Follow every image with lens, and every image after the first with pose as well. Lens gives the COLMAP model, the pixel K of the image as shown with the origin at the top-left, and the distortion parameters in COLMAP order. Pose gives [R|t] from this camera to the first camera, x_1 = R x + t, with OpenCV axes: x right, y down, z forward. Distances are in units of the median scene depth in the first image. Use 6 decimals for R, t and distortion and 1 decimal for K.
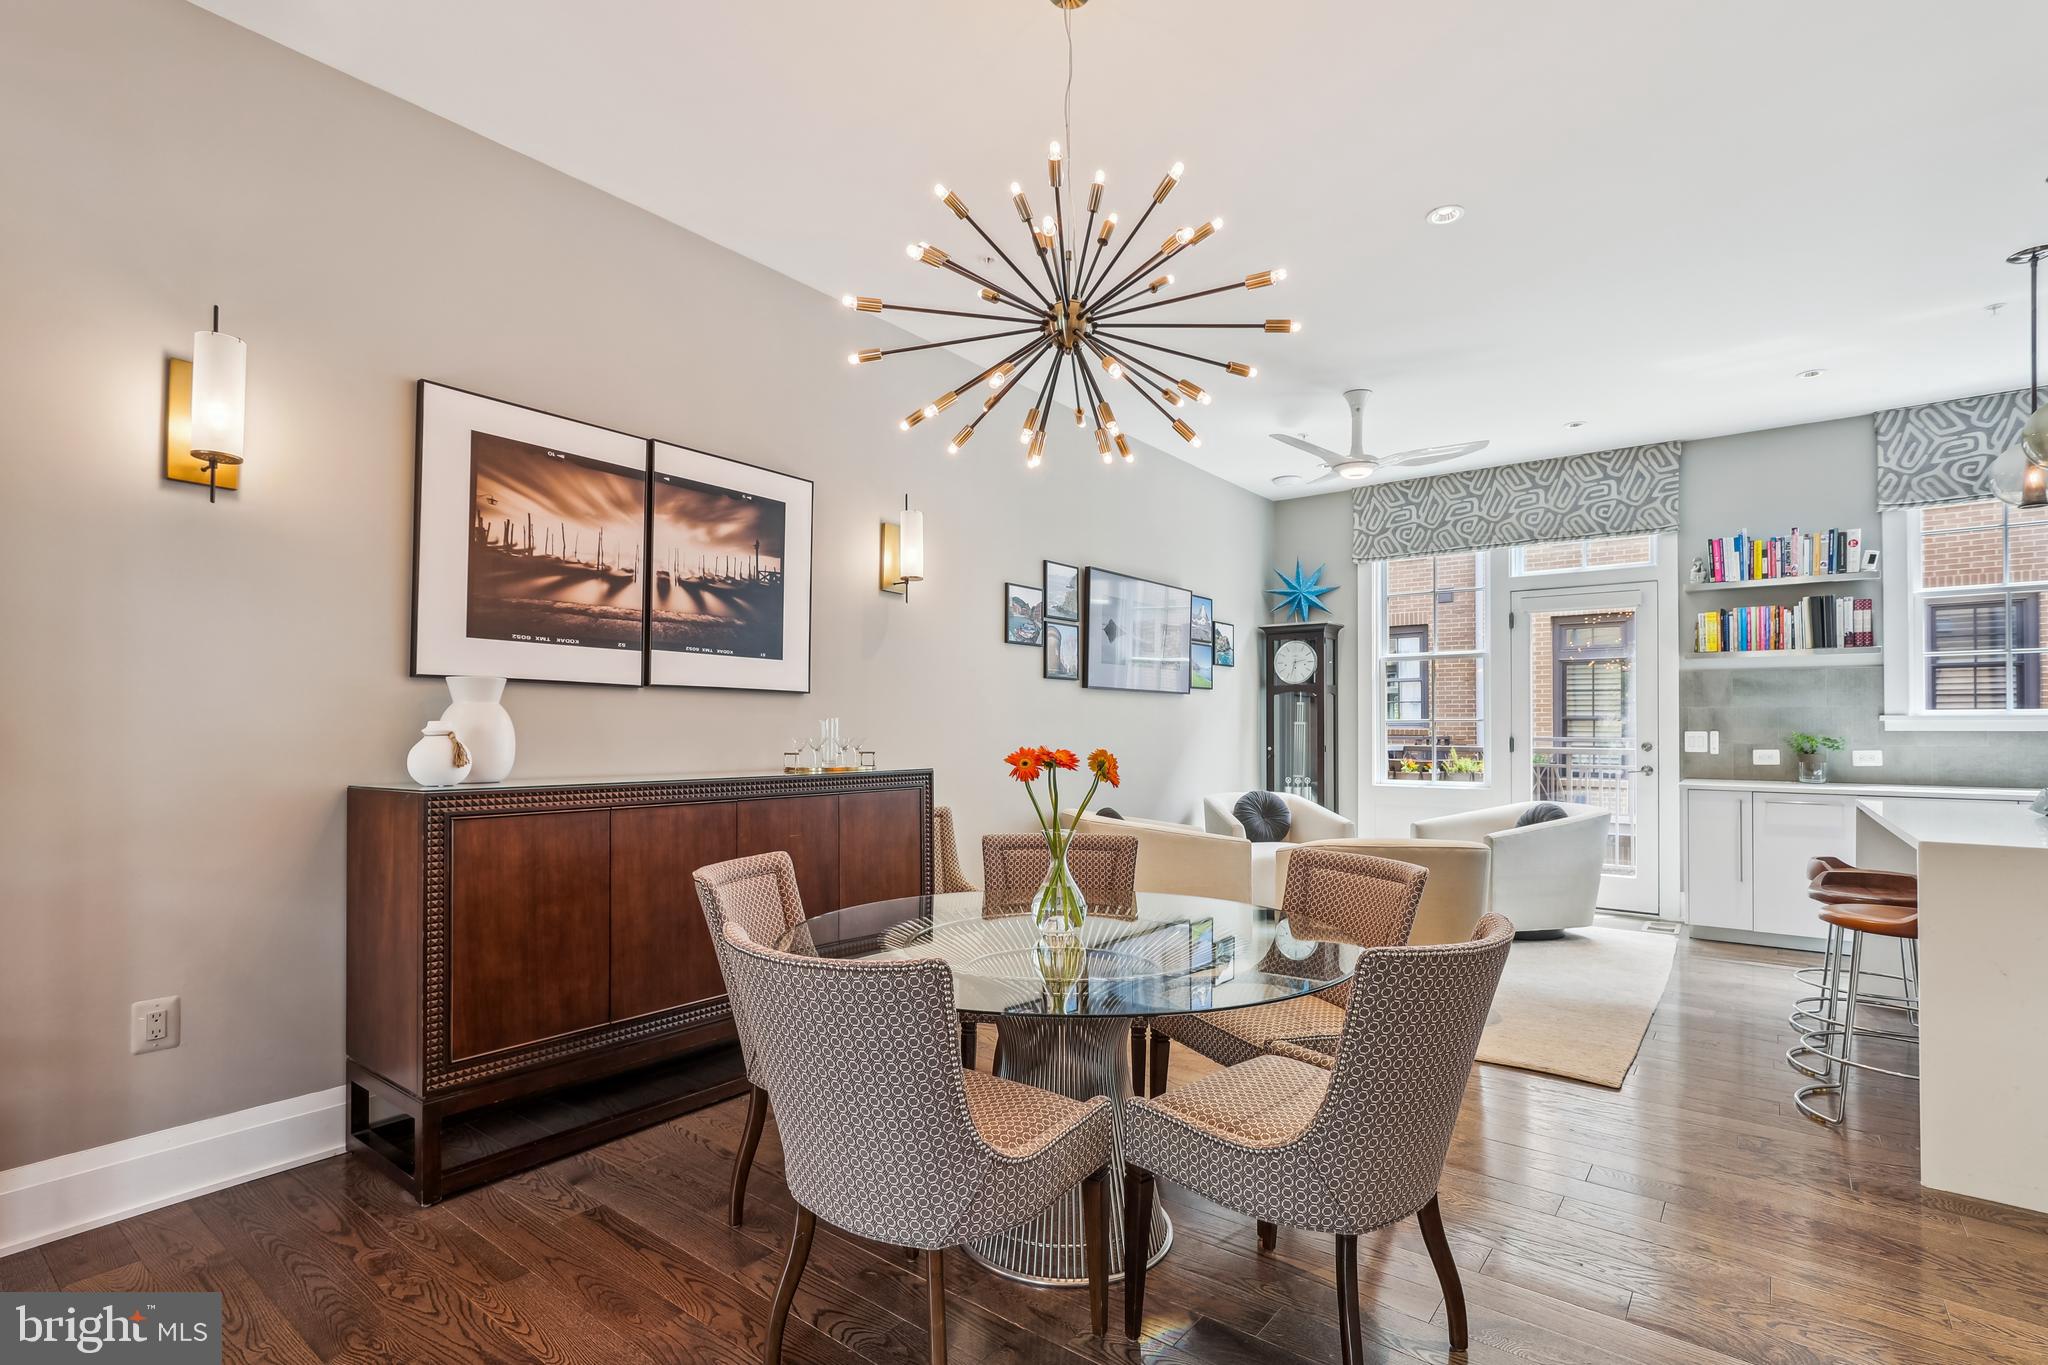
lens RADIAL K [[973.5, 0, 1035.9], [0, 973.5, 717.0], [0, 0, 1]] dist [0.001174, 0.000705]
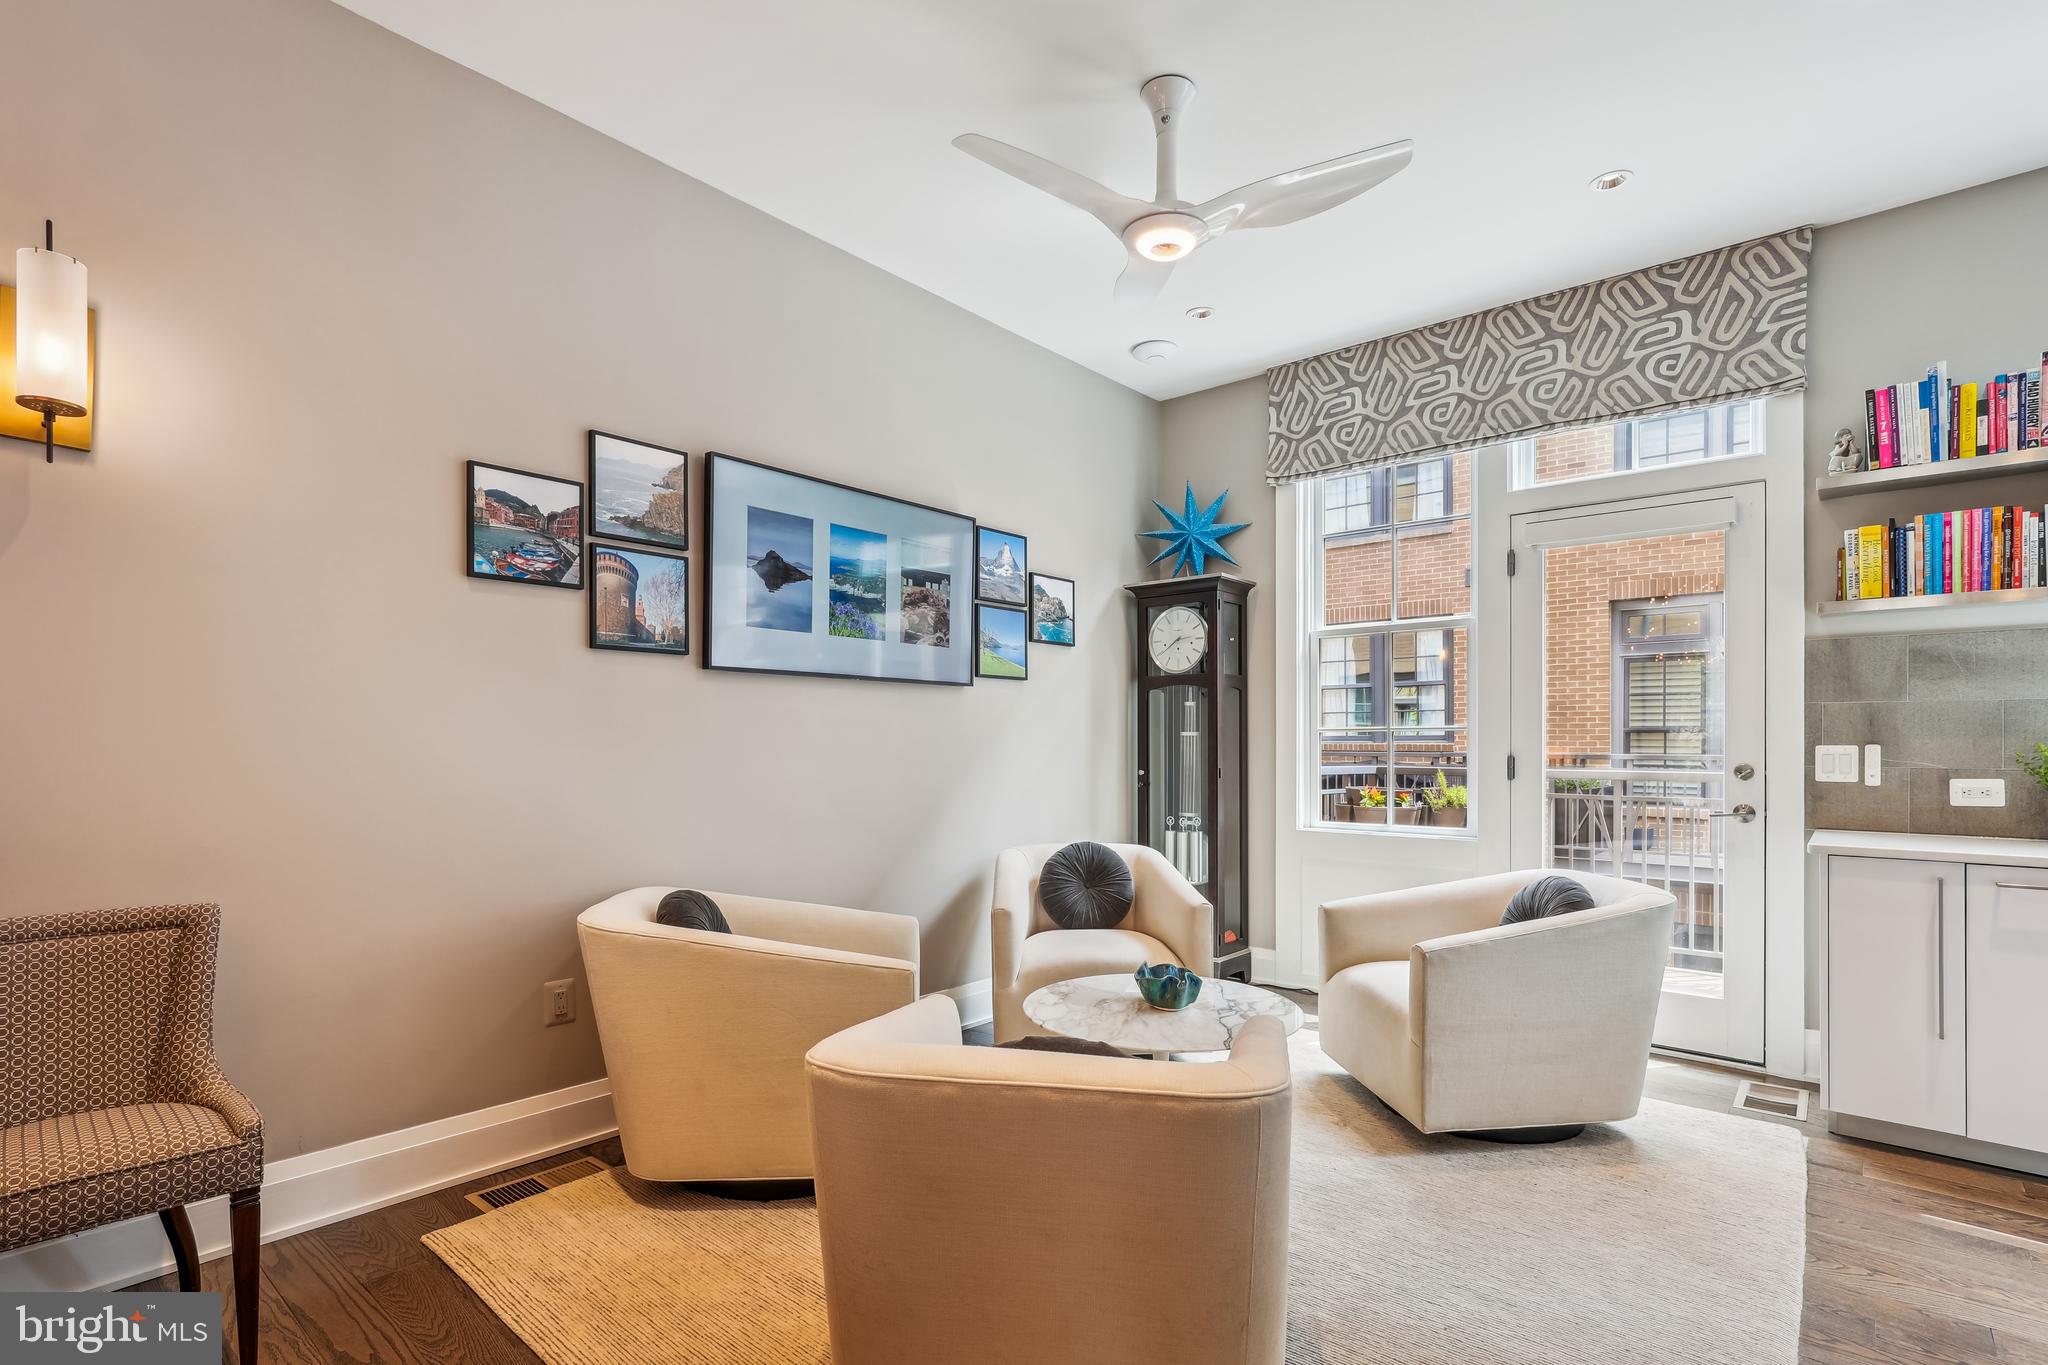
lens RADIAL K [[975.6, 0, 1025.6], [0, 975.6, 742.2], [0, 0, 1]] dist [-0.011769, 0.006836]
pose [[0.997779, -0.001392, -0.066604, 0.239498], [0.002016, 0.999955, 0.009308, 0.006690], [0.066588, -0.009421, 0.997736, 0.395994]]
